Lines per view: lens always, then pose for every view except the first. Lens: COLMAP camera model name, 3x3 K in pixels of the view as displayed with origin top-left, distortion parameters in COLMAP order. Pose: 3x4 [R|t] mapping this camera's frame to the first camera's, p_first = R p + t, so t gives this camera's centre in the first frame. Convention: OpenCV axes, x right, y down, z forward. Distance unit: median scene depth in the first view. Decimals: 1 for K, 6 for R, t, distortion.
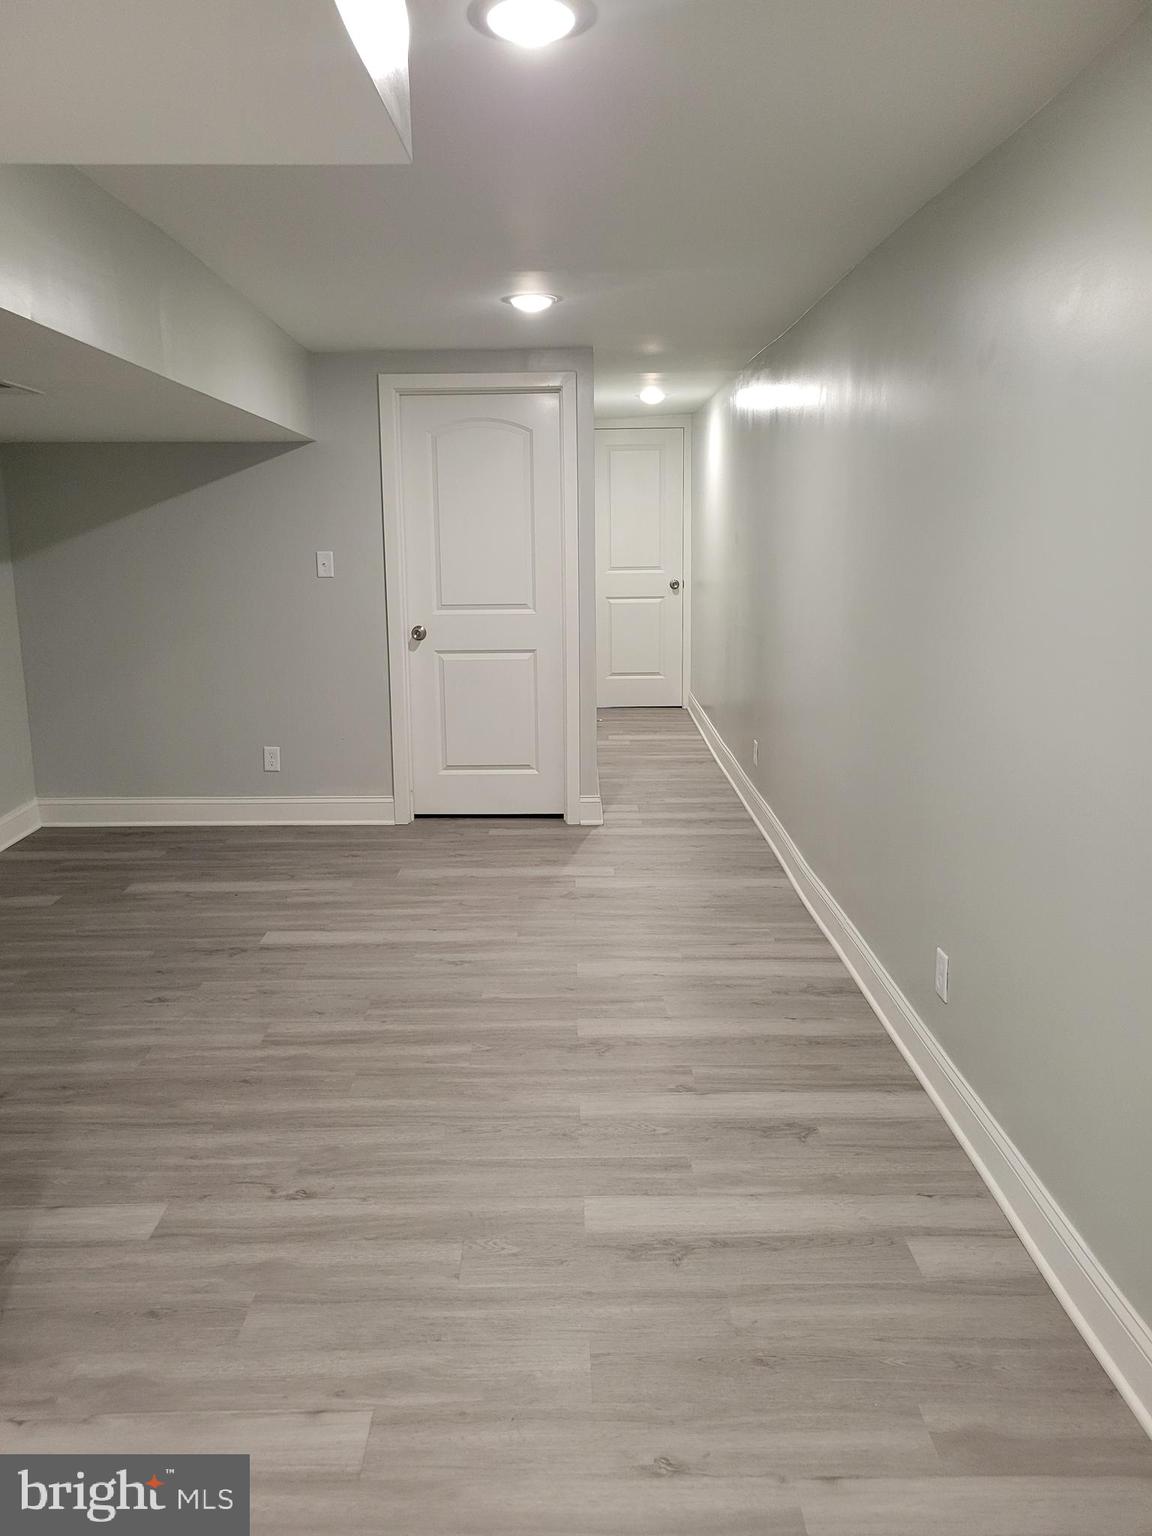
lens RADIAL K [[1146.4, 0, 576.0], [0, 1146.4, 768.0], [0, 0, 1]] dist [0.051192, -0.030056]
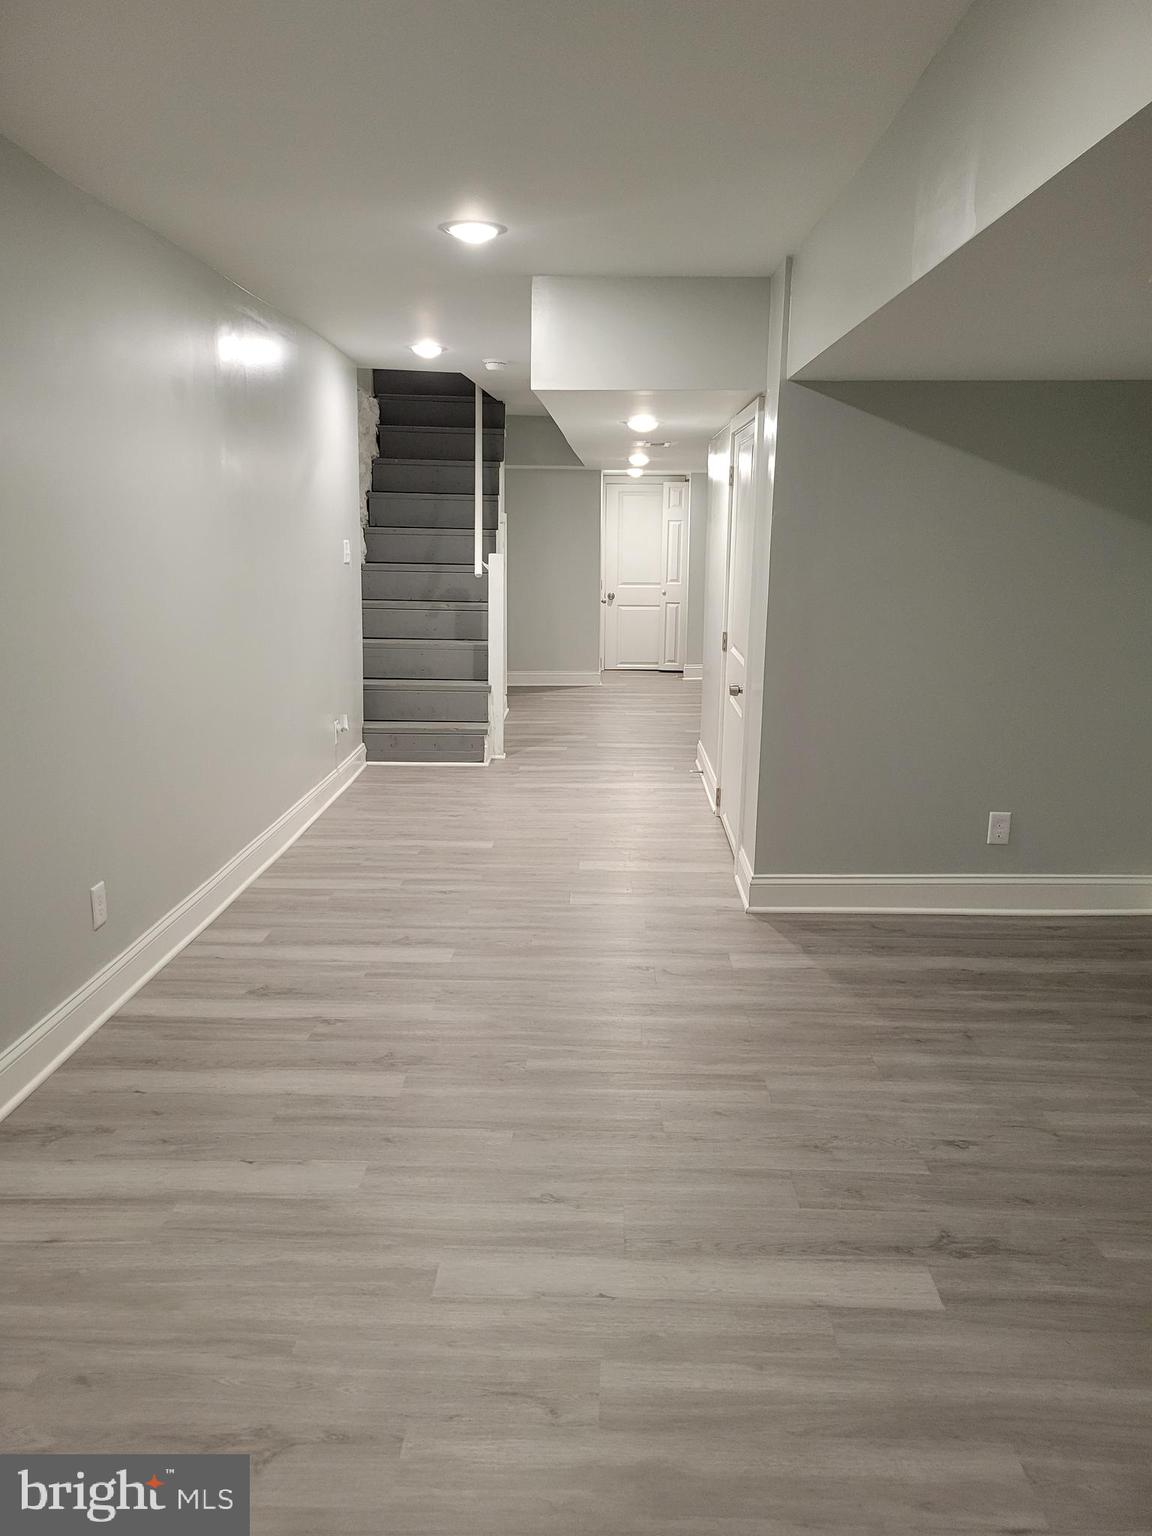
lens RADIAL K [[1146.4, 0, 576.0], [0, 1146.4, 768.0], [0, 0, 1]] dist [0.051192, -0.030056]
pose [[-0.998968, -0.005410, 0.045093, -0.172479], [0.012957, 0.917668, 0.397137, -0.342212], [-0.043529, 0.397311, -0.916651, 1.769061]]
